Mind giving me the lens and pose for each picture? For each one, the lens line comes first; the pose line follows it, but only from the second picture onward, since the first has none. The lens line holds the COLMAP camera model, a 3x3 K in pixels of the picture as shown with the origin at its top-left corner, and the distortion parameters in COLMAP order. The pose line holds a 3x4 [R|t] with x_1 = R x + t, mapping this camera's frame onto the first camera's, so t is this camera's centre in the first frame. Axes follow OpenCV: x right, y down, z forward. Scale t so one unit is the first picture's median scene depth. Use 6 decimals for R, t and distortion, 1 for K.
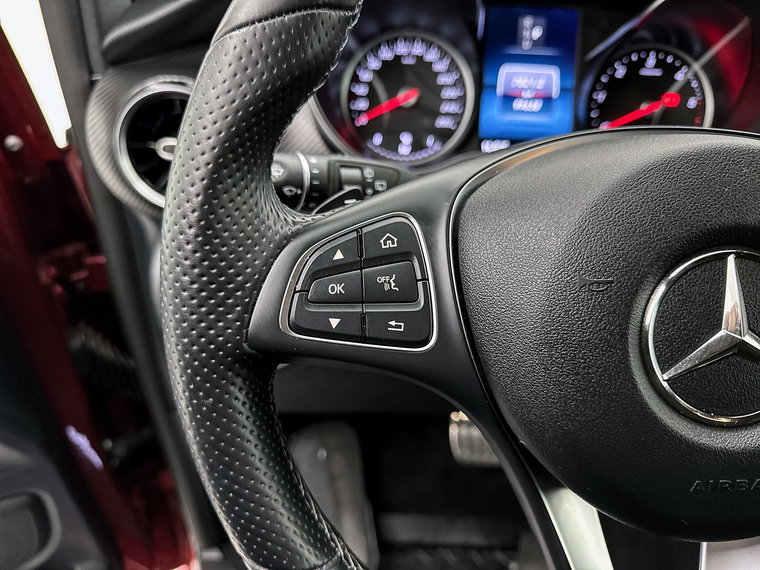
lens RADIAL K [[554.5, 0, 420.4], [0, 554.5, 290.2], [0, 0, 1]] dist [0.003210, -0.028501]
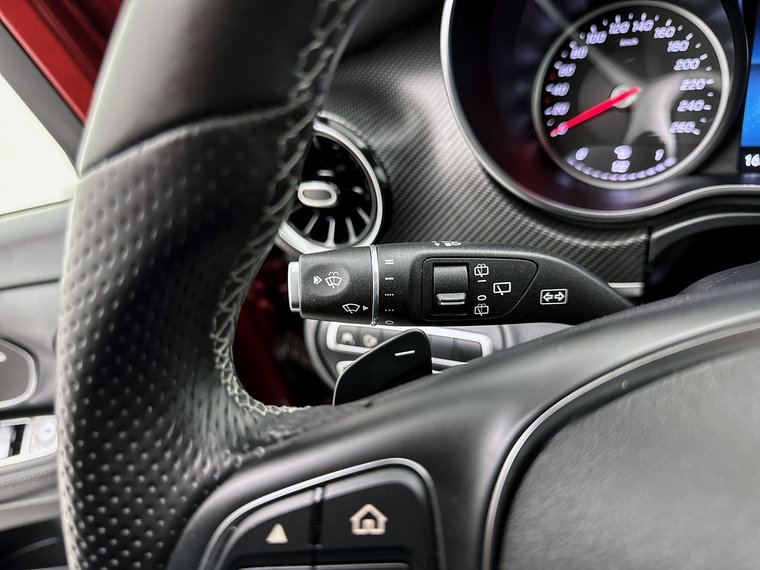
lens RADIAL K [[554.5, 0, 406.6], [0, 554.5, 261.1], [0, 0, 1]] dist [0.003210, -0.028501]
pose [[0.867715, 0.063764, -0.492955, 0.098454], [-0.044358, 0.997714, 0.050975, -0.162777], [0.495079, -0.022365, 0.868560, 0.250201]]
